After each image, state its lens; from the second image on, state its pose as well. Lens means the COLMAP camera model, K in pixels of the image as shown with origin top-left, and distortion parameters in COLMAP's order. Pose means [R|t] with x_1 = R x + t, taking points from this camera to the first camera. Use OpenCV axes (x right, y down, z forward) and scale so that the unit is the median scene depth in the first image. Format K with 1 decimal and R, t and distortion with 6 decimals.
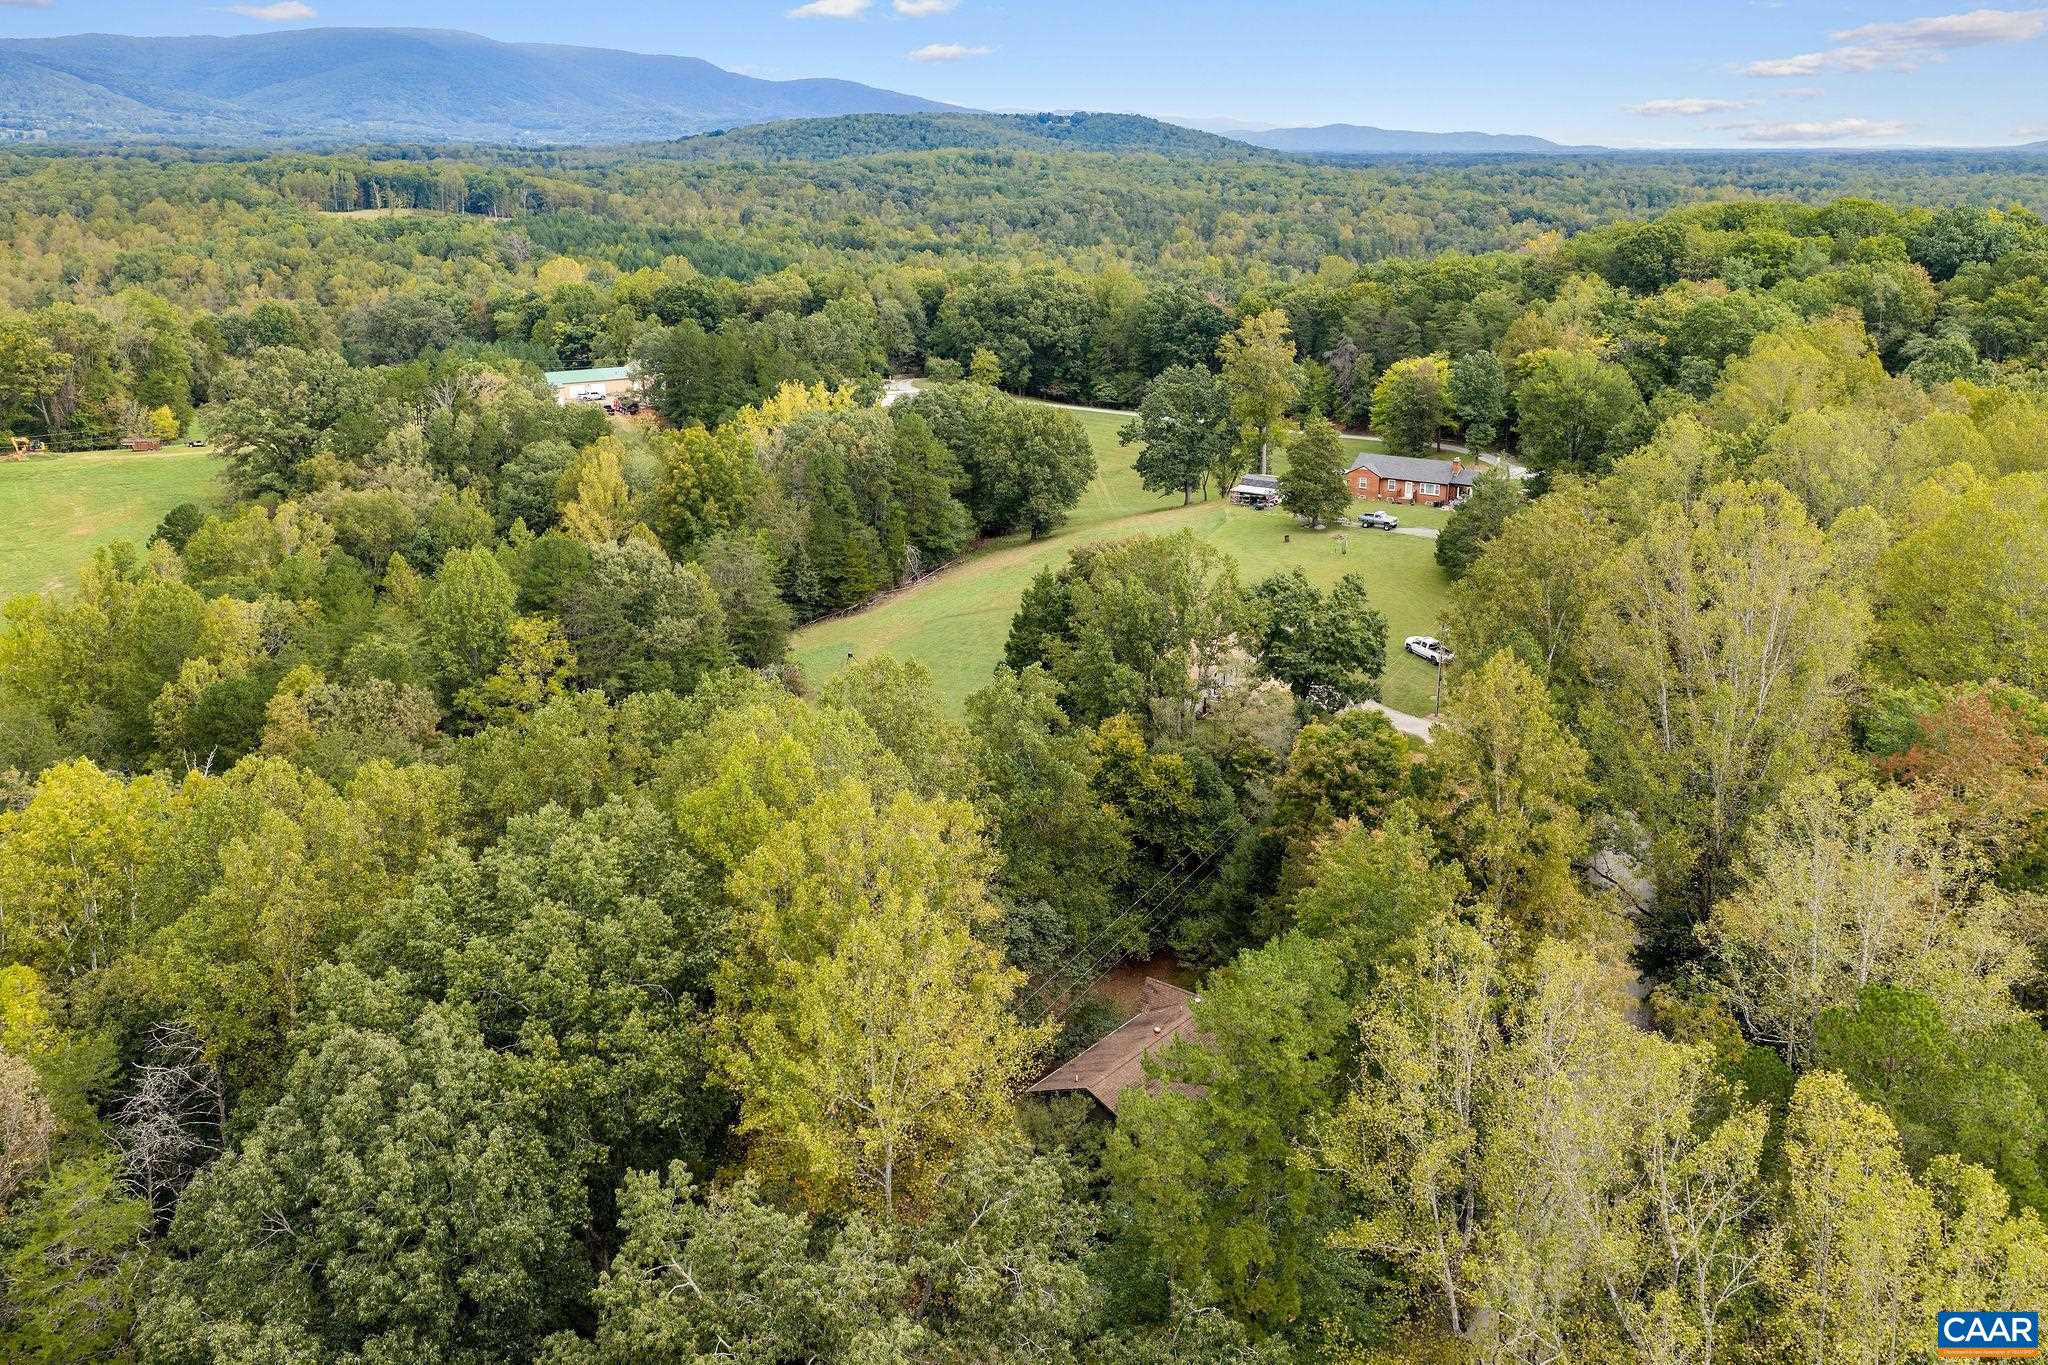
lens RADIAL K [[1738.2, 0, 1040.2], [0, 1738.2, 544.8], [0, 0, 1]] dist [0.046463, -0.063129]
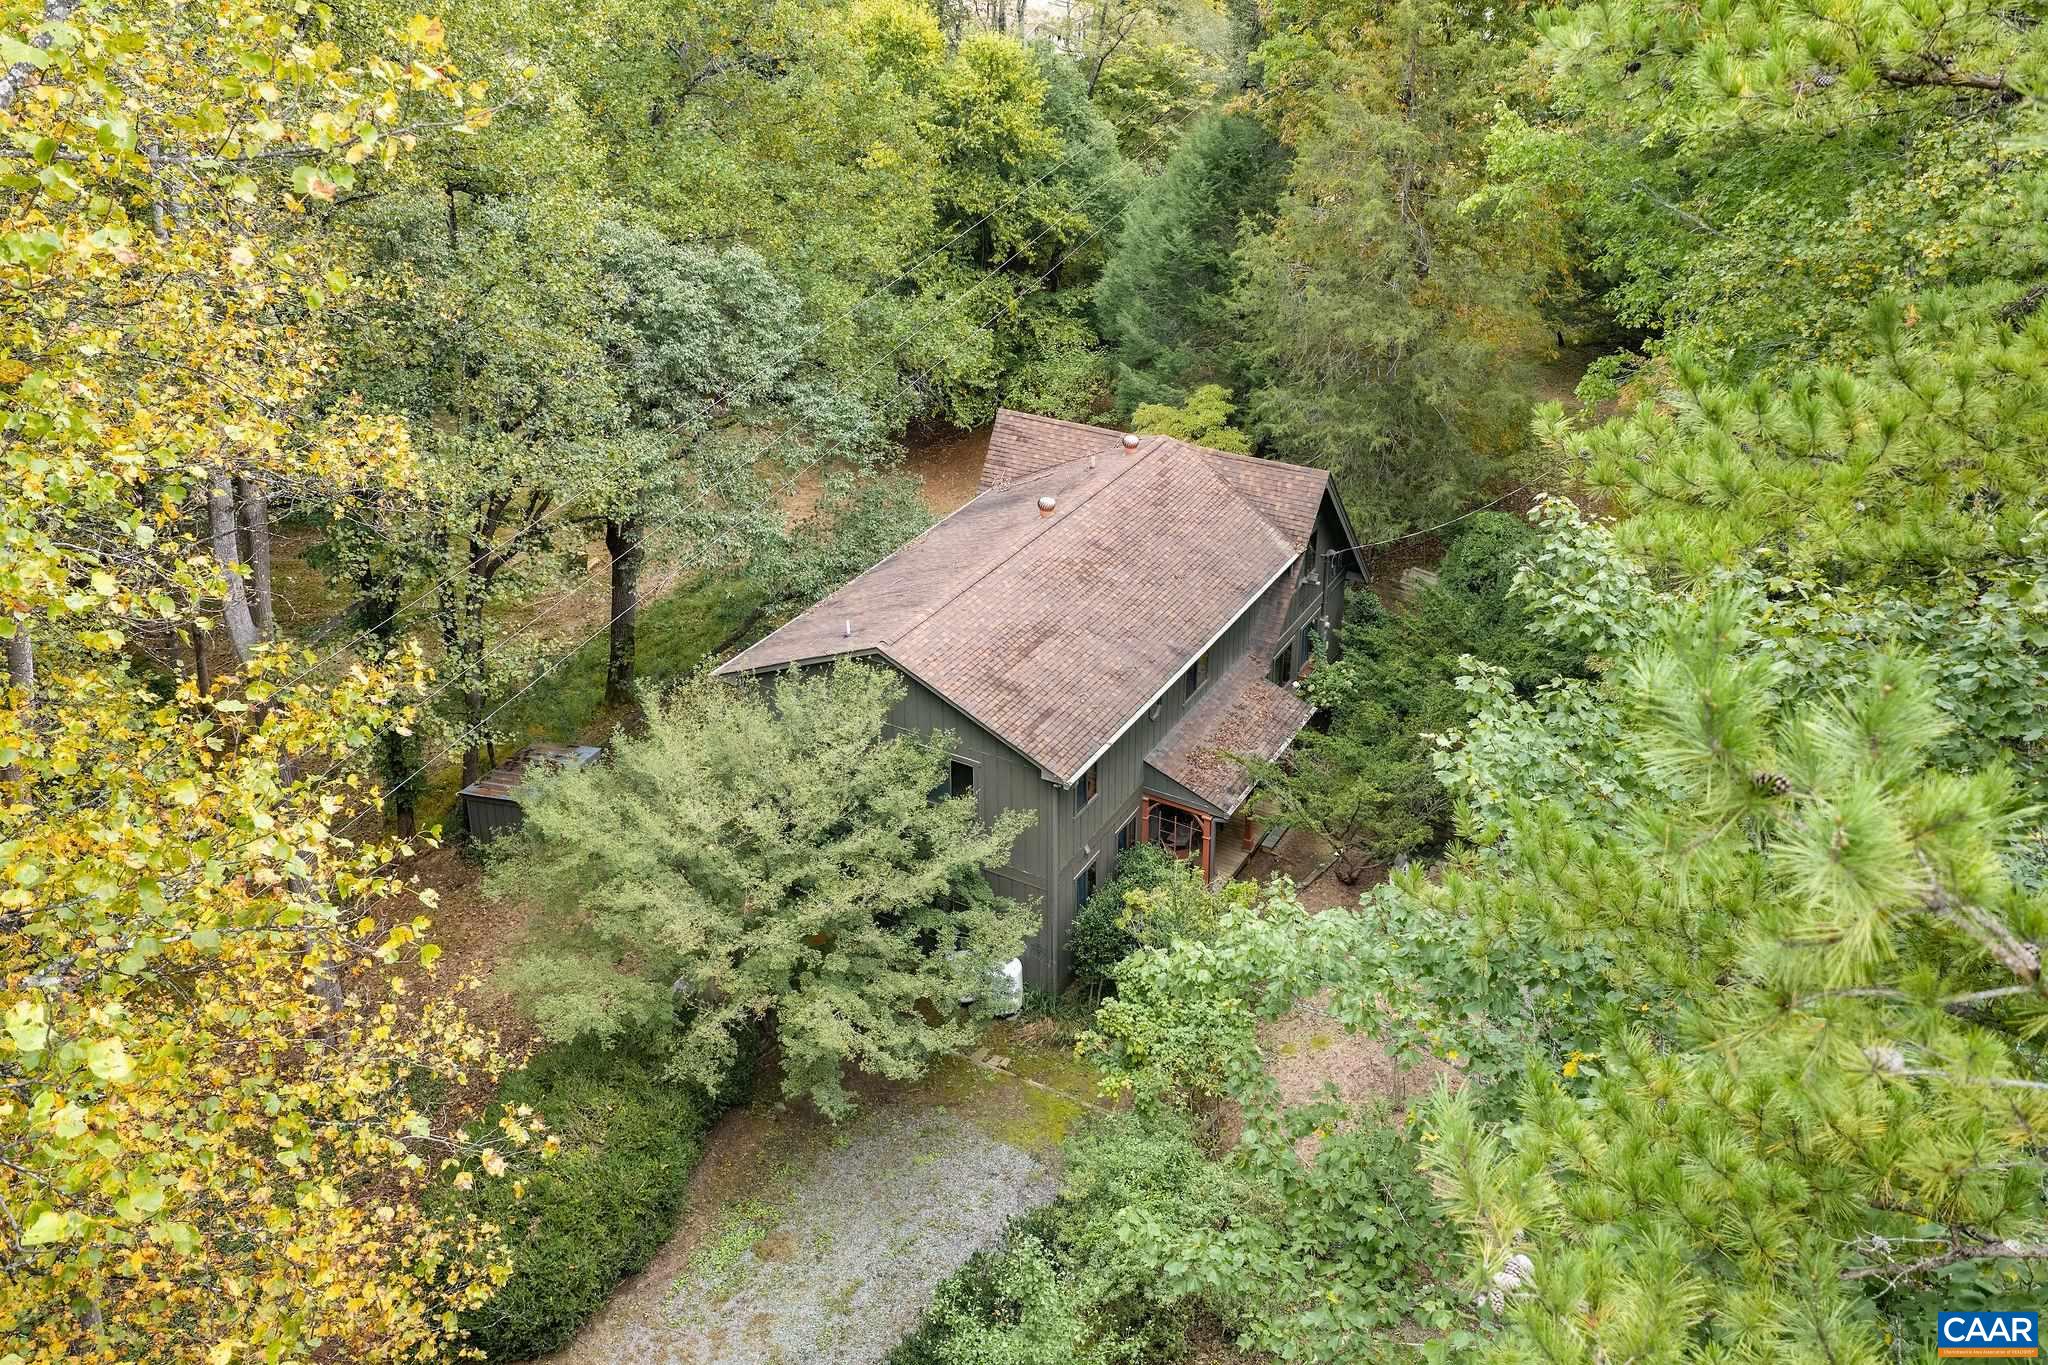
lens RADIAL K [[1738.2, 0, 1025.6], [0, 1738.2, 675.7], [0, 0, 1]] dist [0.046463, -0.063129]
pose [[0.990318, -0.068753, 0.120592, 0.005230], [0.032131, 0.958669, 0.282705, 0.083216], [-0.135045, -0.276093, 0.951596, 0.251185]]
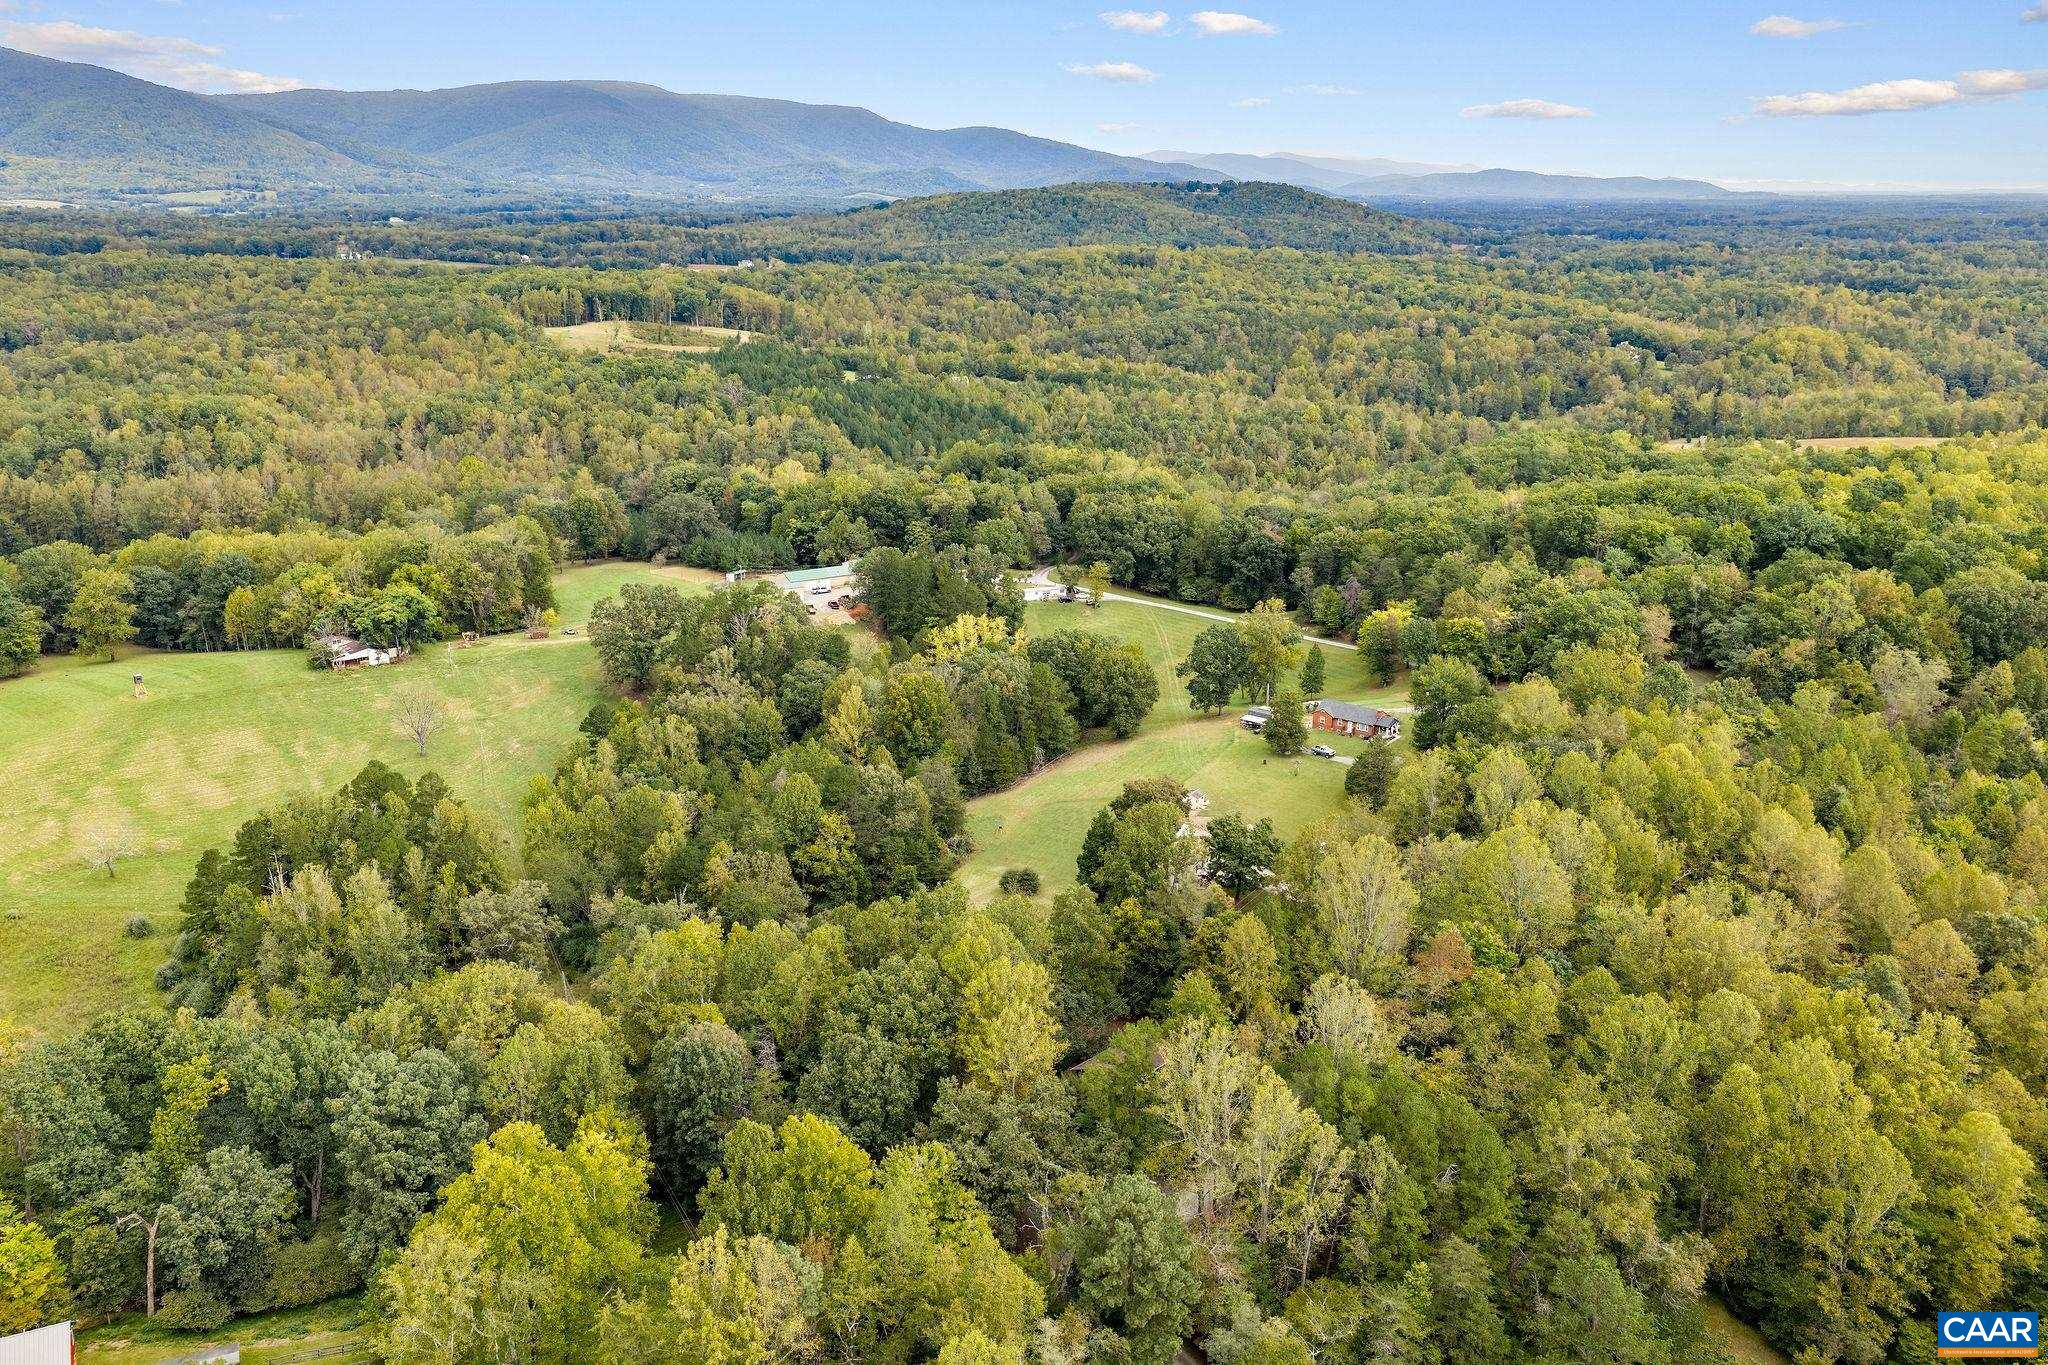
lens RADIAL K [[1738.2, 0, 1020.9], [0, 1738.2, 678.9], [0, 0, 1]] dist [0.046463, -0.063129]
pose [[0.995224, 0.032821, -0.091933, 0.053157], [-0.026926, 0.997545, 0.064645, -0.160356], [0.093829, -0.061861, 0.993665, -0.576043]]
